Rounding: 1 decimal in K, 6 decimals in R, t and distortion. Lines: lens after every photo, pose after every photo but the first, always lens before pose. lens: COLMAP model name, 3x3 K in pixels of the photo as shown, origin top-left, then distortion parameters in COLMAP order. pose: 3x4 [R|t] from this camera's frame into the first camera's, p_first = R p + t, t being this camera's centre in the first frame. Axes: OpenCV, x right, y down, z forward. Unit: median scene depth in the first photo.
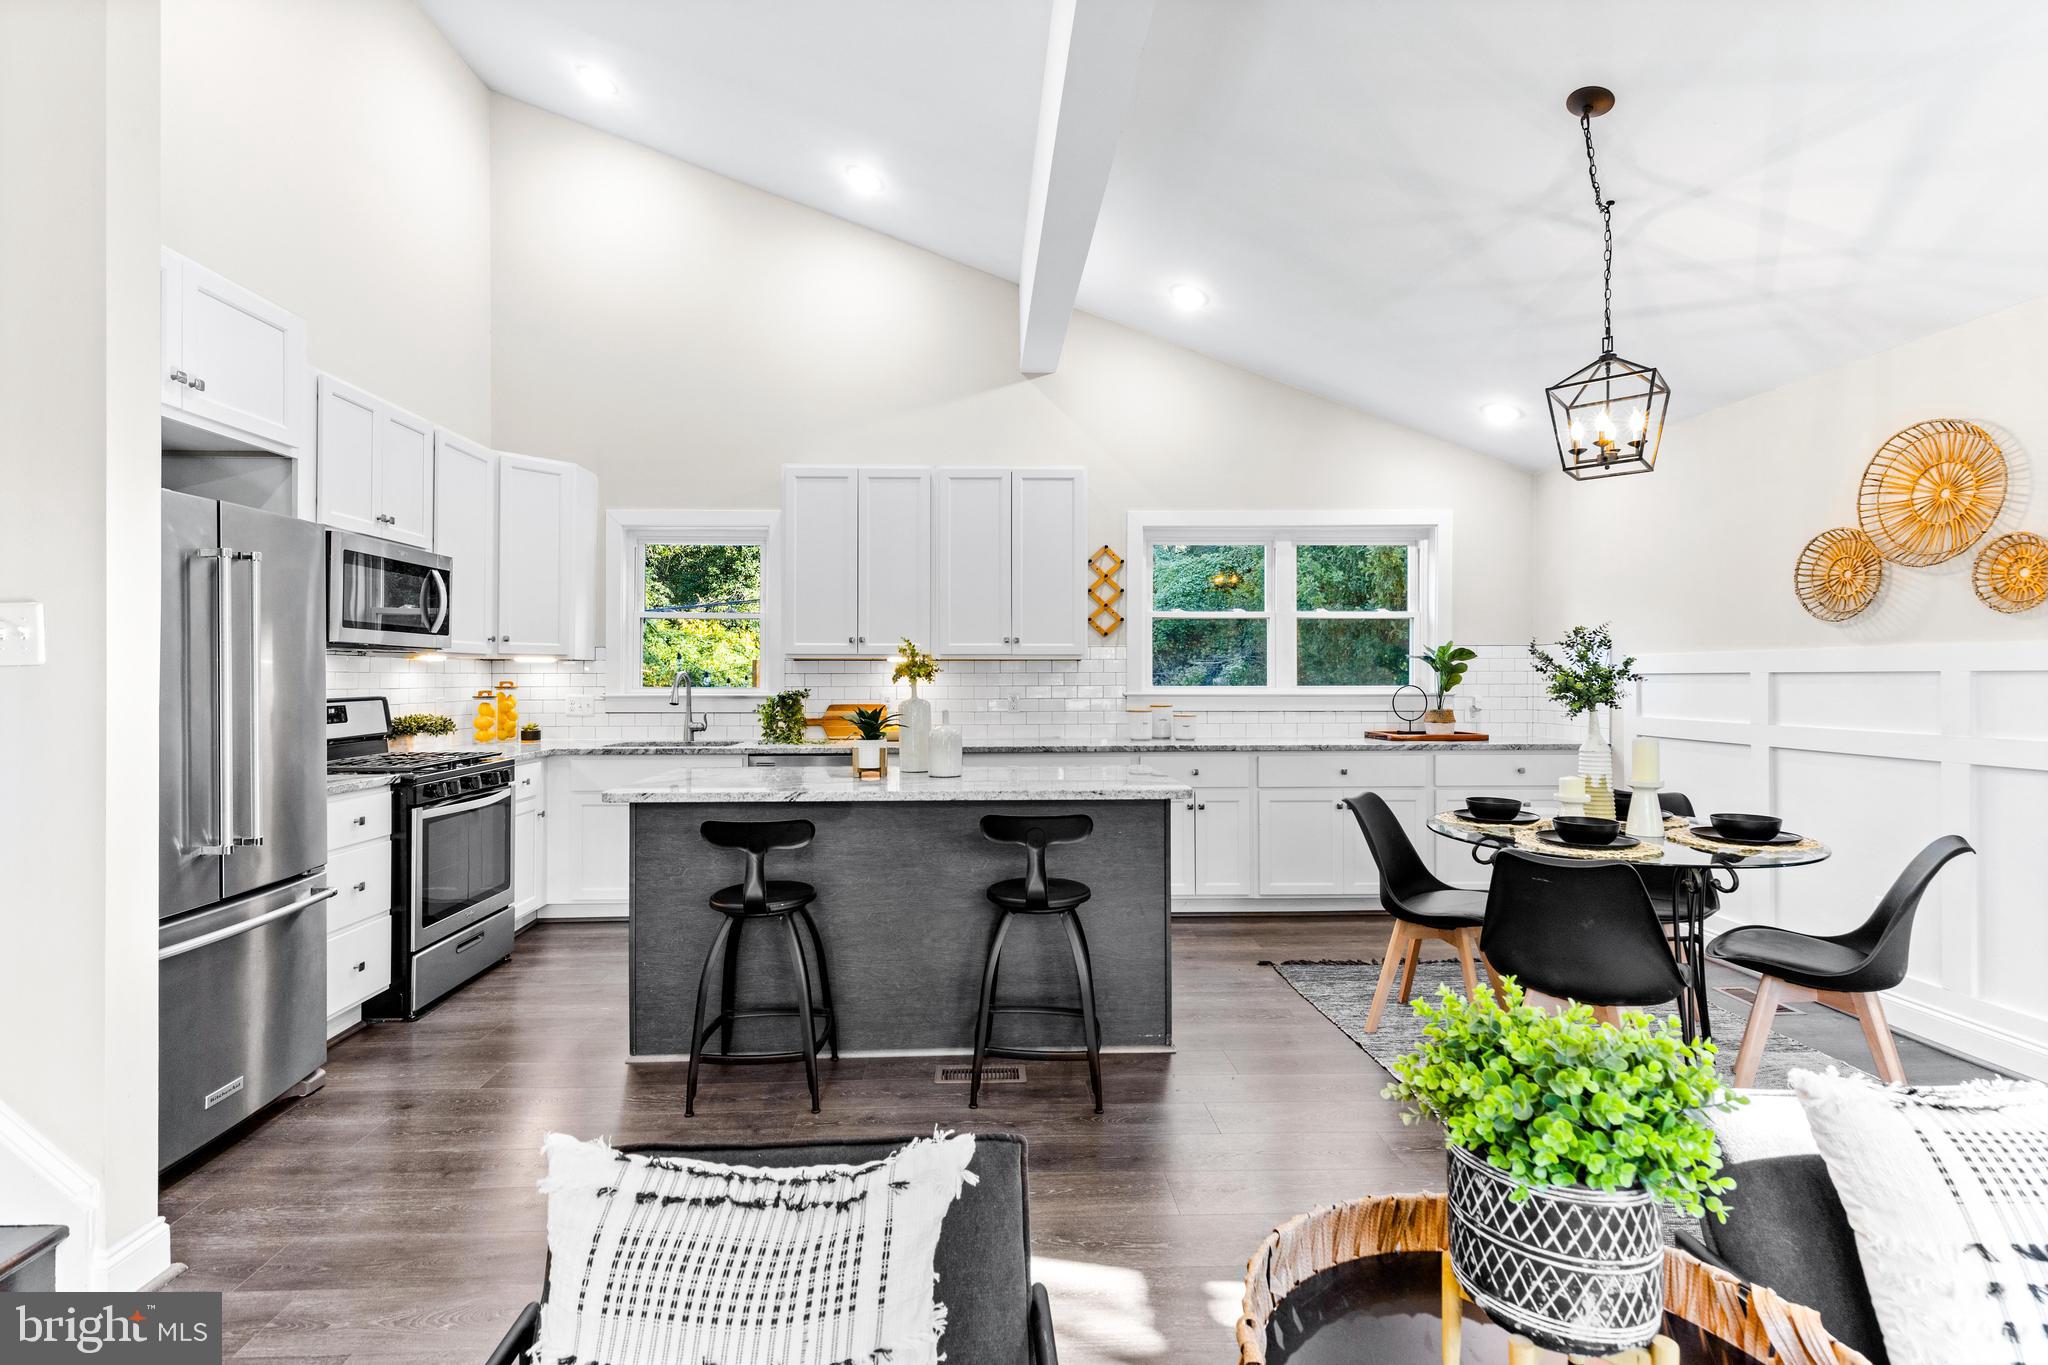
lens RADIAL K [[918.3, 0, 1002.3], [0, 918.3, 675.3], [0, 0, 1]] dist [0.005355, -0.001079]
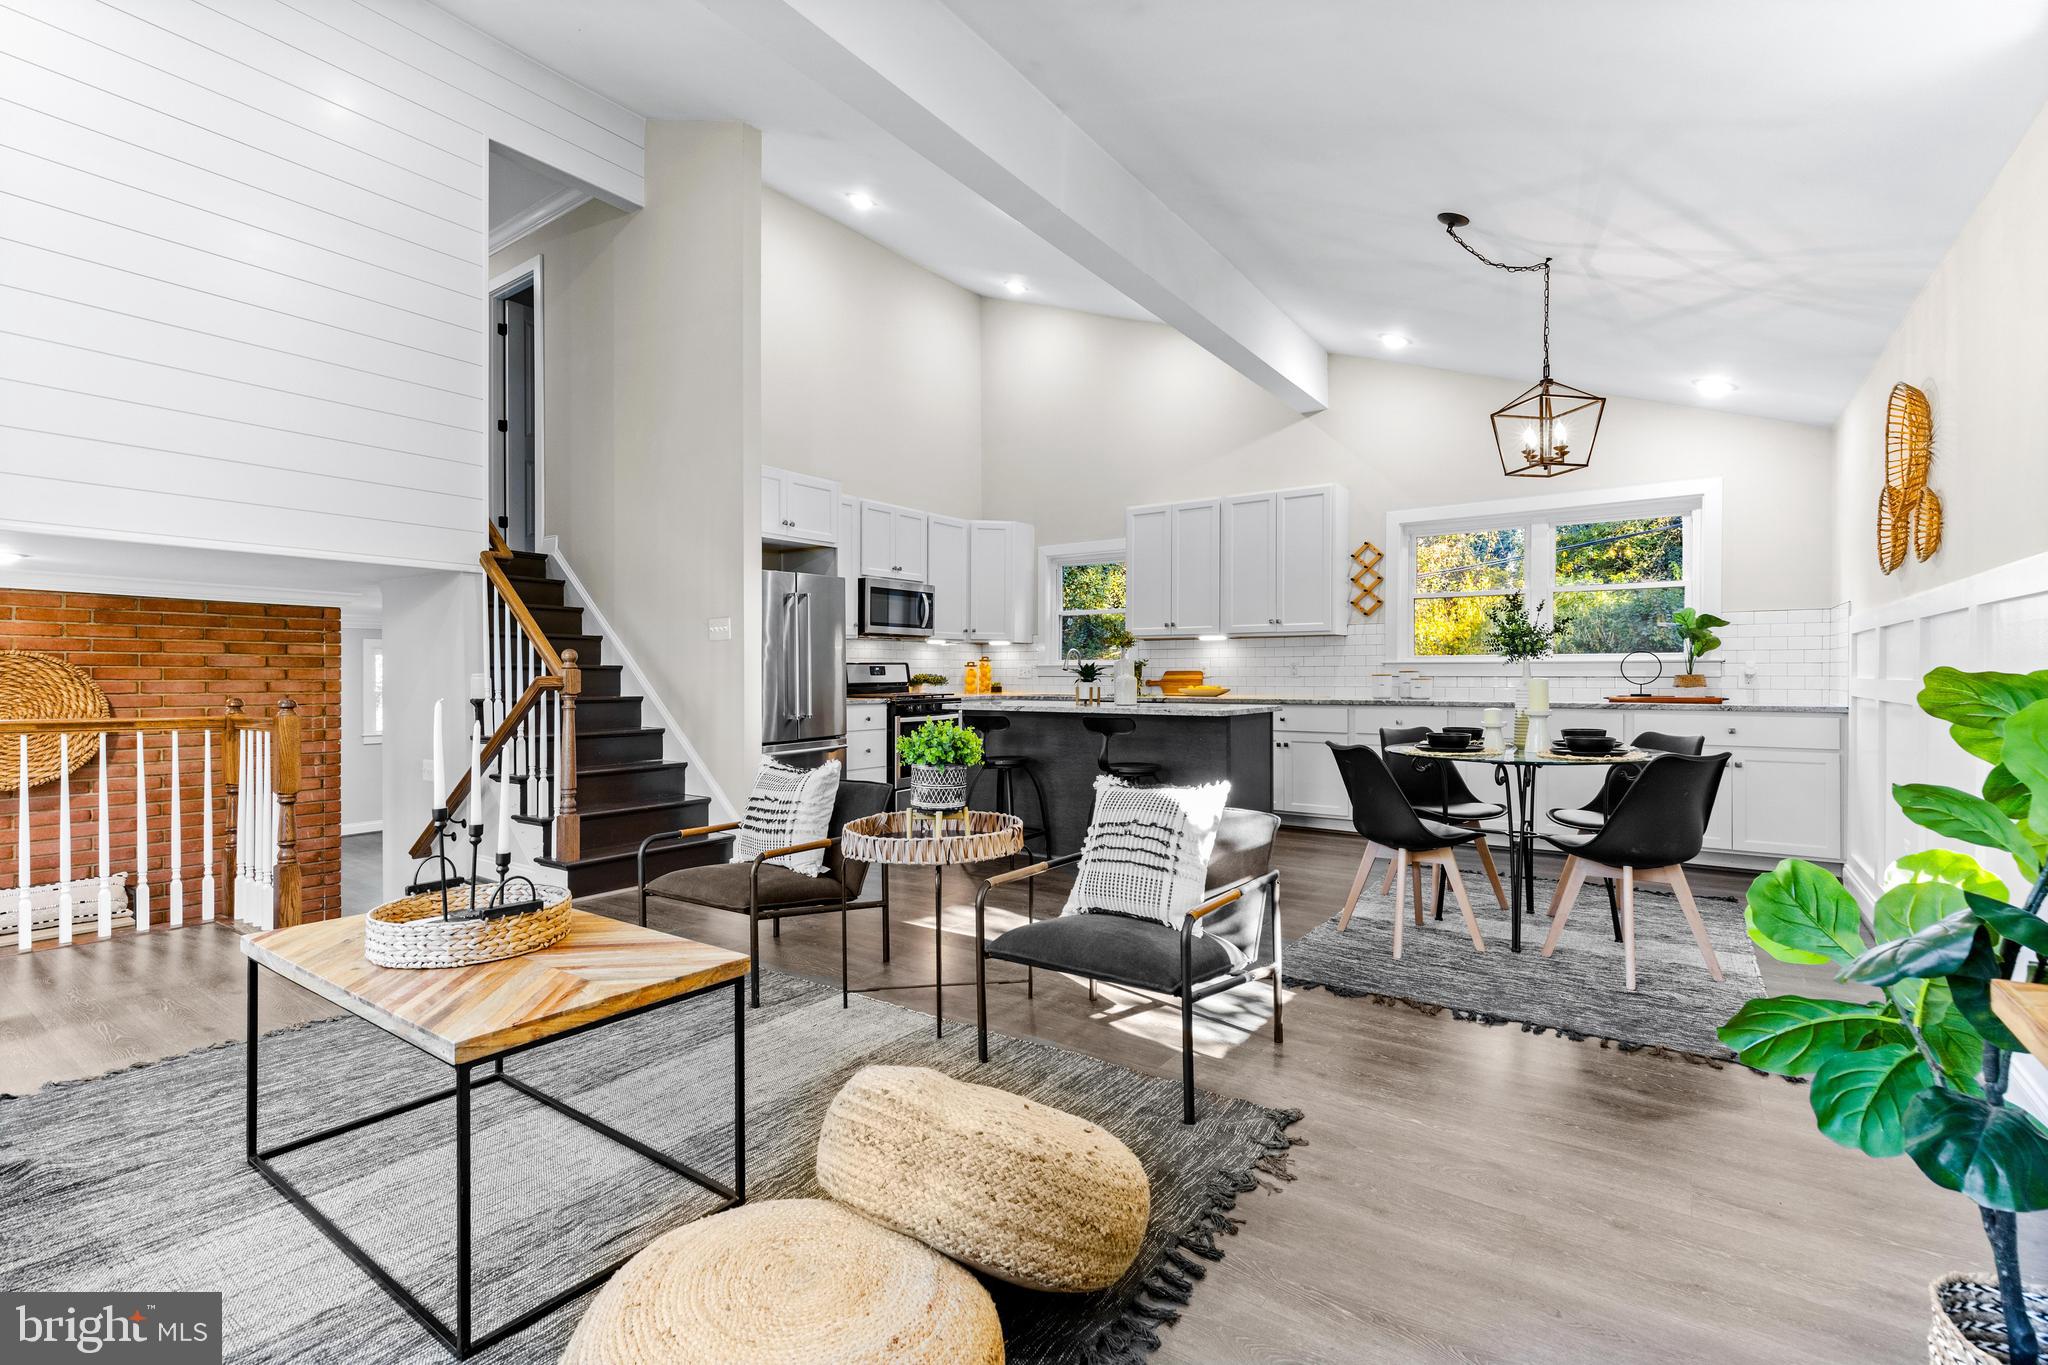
lens RADIAL K [[918.3, 0, 1025.5], [0, 918.3, 676.8], [0, 0, 1]] dist [0.005355, -0.001079]
pose [[0.799864, 0.002617, -0.600175, 0.551027], [0.001988, 0.999973, 0.007010, 0.033827], [0.600178, -0.006801, 0.799838, -0.294485]]
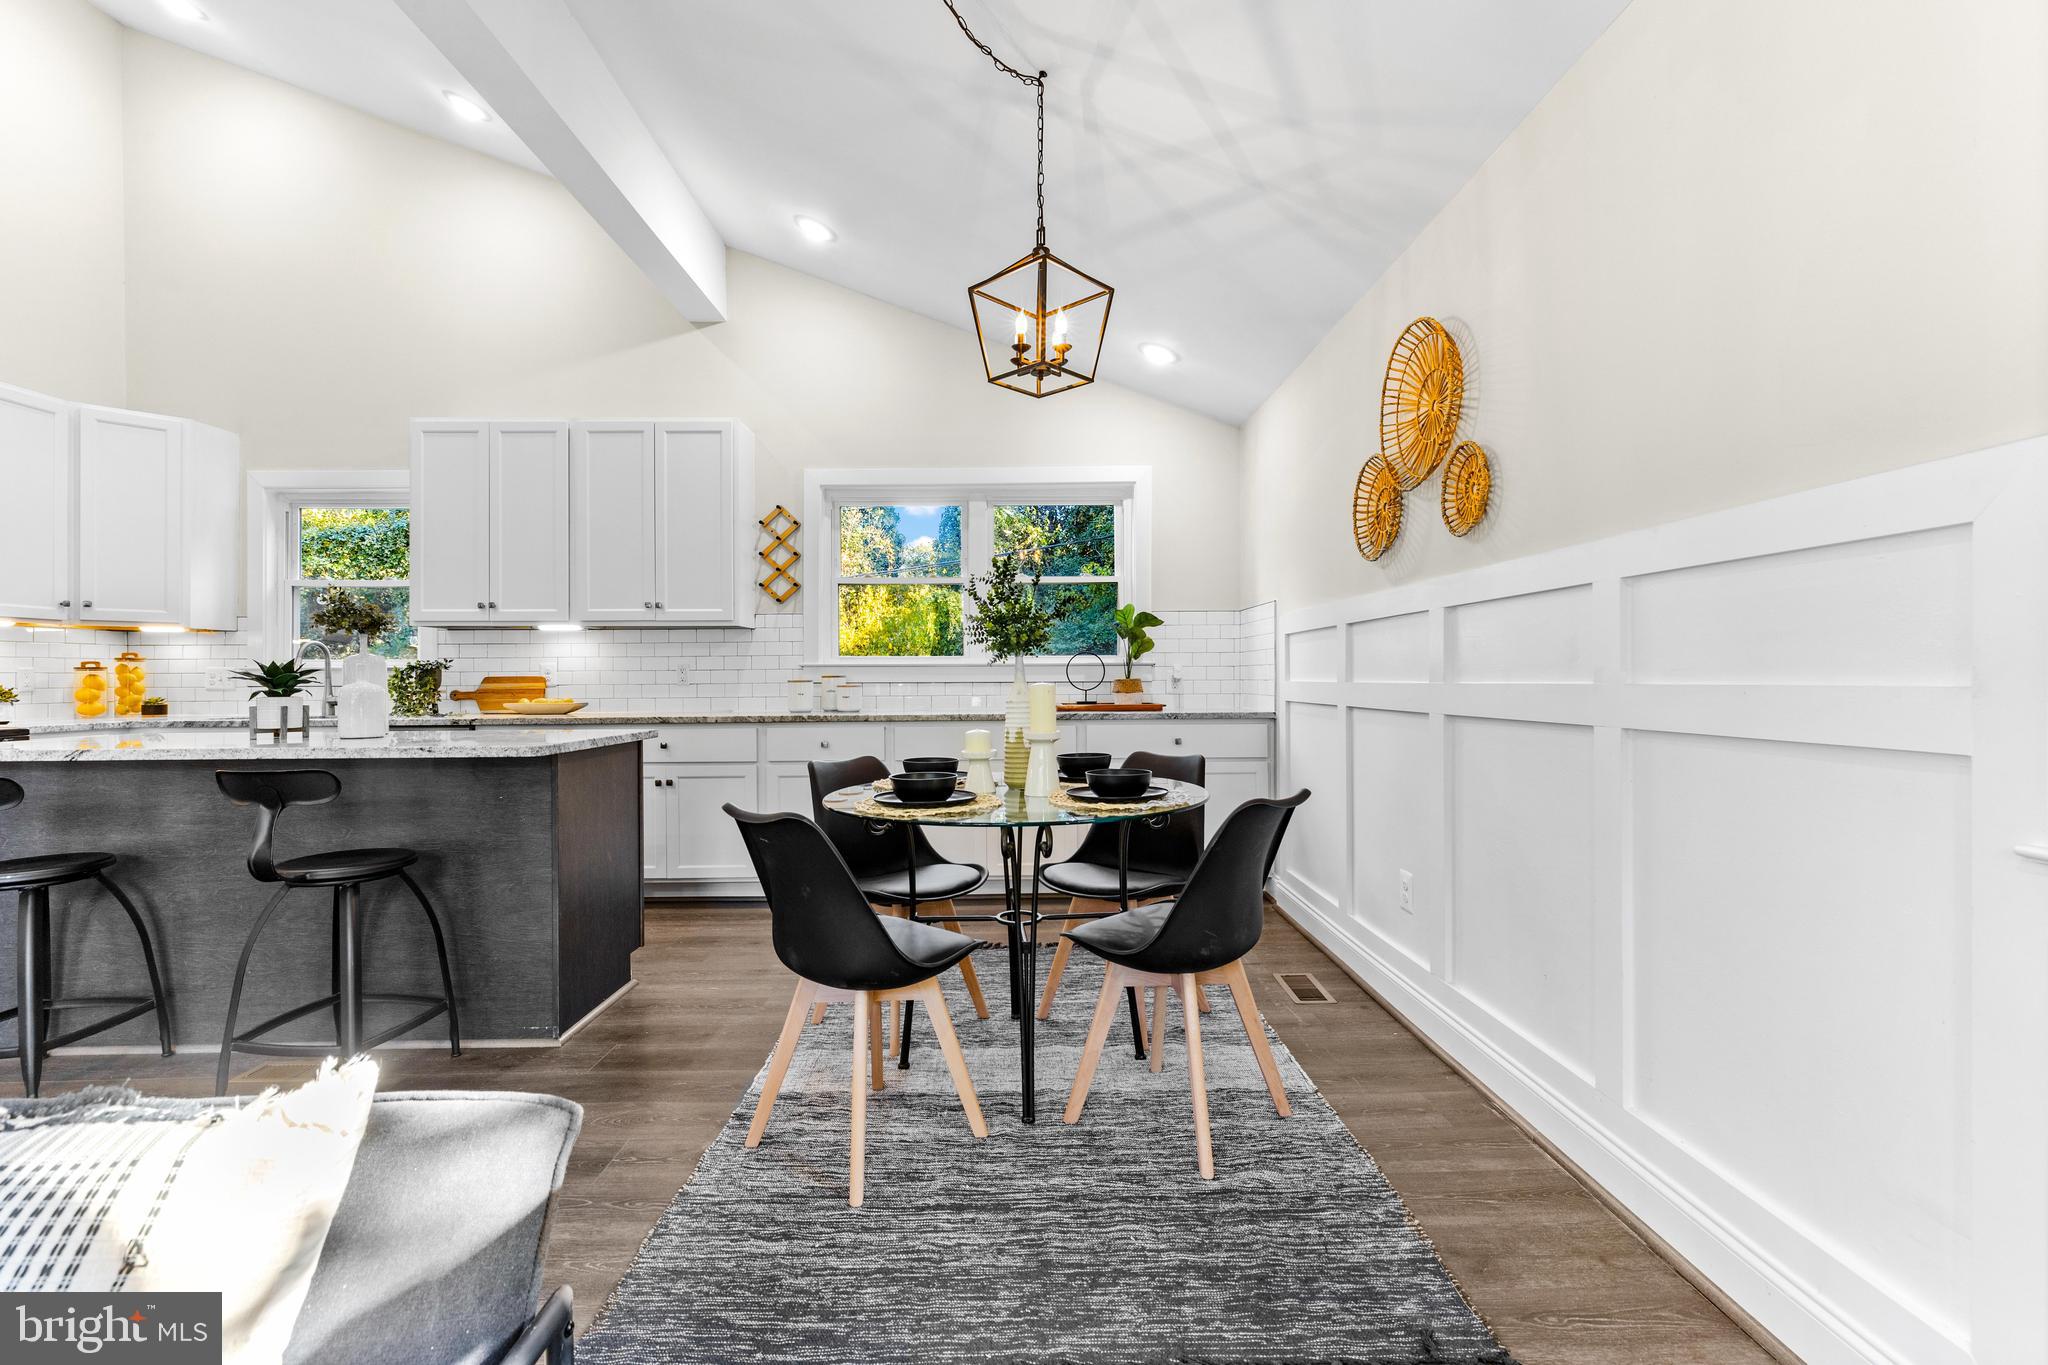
lens RADIAL K [[918.3, 0, 1023.0], [0, 918.3, 678.5], [0, 0, 1]] dist [0.005355, -0.001079]
pose [[0.999829, -0.004292, -0.017964, 0.426081], [0.004346, 0.999986, 0.002940, 0.036880], [0.017951, -0.003017, 0.999834, 0.081647]]
